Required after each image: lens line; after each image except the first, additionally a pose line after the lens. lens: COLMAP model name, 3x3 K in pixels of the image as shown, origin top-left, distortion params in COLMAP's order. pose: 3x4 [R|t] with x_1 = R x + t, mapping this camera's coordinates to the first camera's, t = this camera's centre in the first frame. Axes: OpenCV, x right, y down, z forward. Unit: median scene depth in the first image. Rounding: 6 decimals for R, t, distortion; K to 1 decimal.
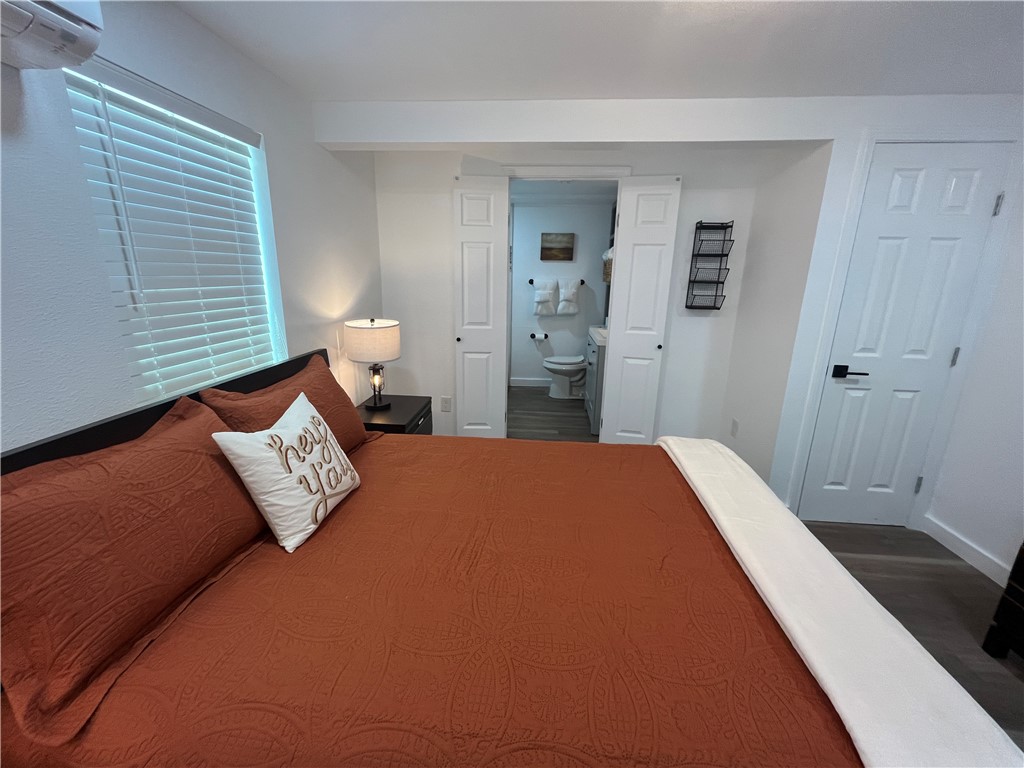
lens RADIAL K [[414.9, 0, 510.3], [0, 414.9, 382.0], [0, 0, 1]] dist [-0.002606, -0.000700]
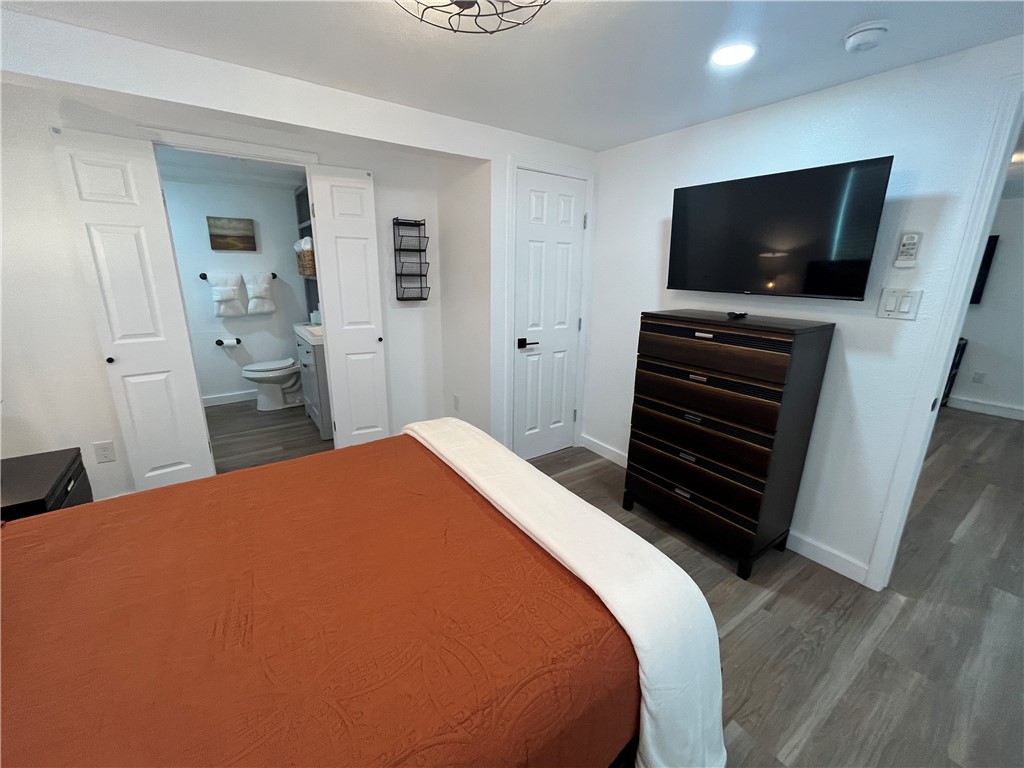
lens RADIAL K [[414.9, 0, 509.7], [0, 414.9, 381.6], [0, 0, 1]] dist [-0.002606, -0.000700]
pose [[0.767293, -0.172606, 0.617631, -0.043844], [0.159891, 0.984173, 0.076407, -0.009909], [-0.621044, 0.040127, 0.782748, 0.007482]]
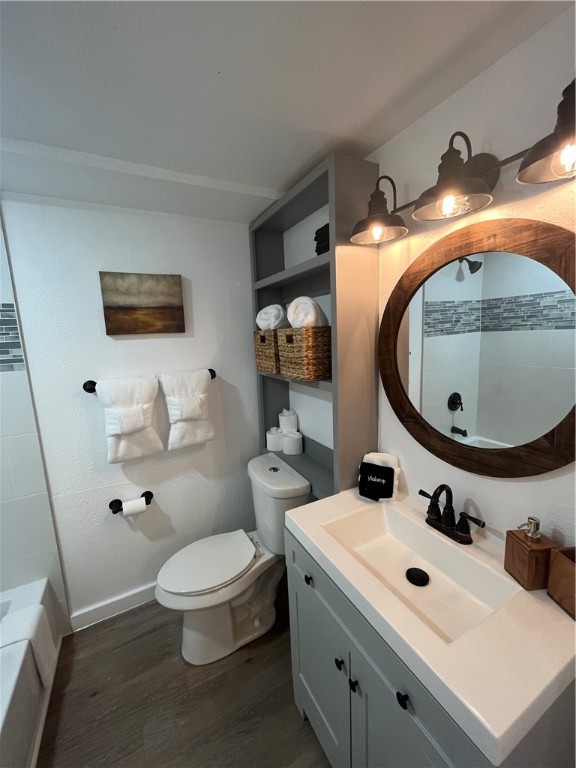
lens RADIAL K [[311.2, 0, 287.2], [0, 311.2, 382.1], [0, 0, 1]] dist [-0.002606, -0.000700]
pose [[0.839454, -0.134654, 0.526484, 0.090576], [0.184436, 0.981906, -0.042940, -0.337765], [-0.511176, 0.133148, 0.849100, 1.090463]]
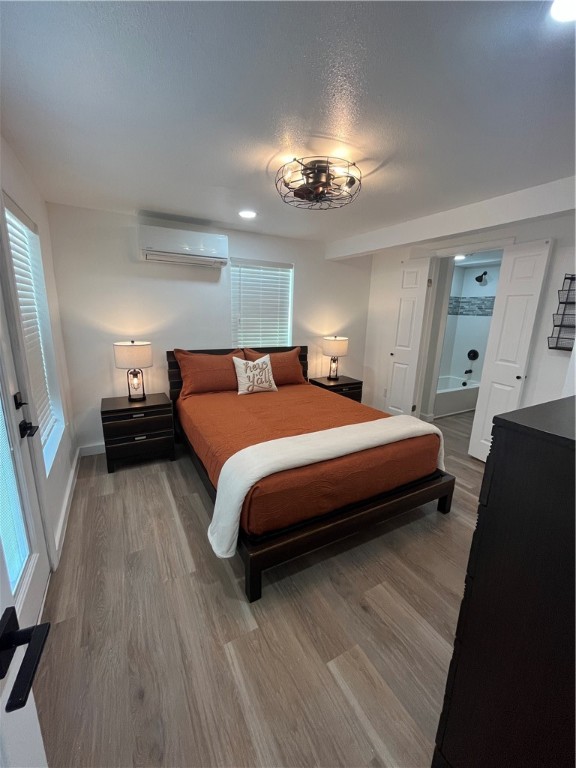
lens RADIAL K [[311.2, 0, 290.7], [0, 311.2, 381.9], [0, 0, 1]] dist [-0.002606, -0.000700]
pose [[0.564095, 0.184670, -0.804794, 0.723084], [-0.223749, 0.972389, 0.066297, 0.017606], [0.794816, 0.142674, 0.589840, -0.073815]]
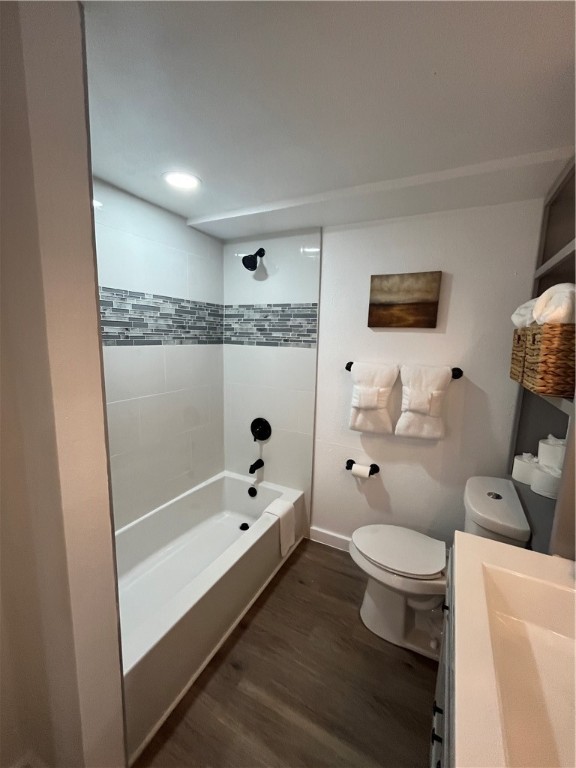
lens RADIAL K [[311.2, 0, 287.1], [0, 311.2, 382.4], [0, 0, 1]] dist [-0.002606, -0.000700]
pose [[0.919731, 0.065994, -0.386961, 0.227312], [-0.105860, 0.990944, -0.082610, -0.308809], [0.378005, 0.116943, 0.918388, 1.036136]]
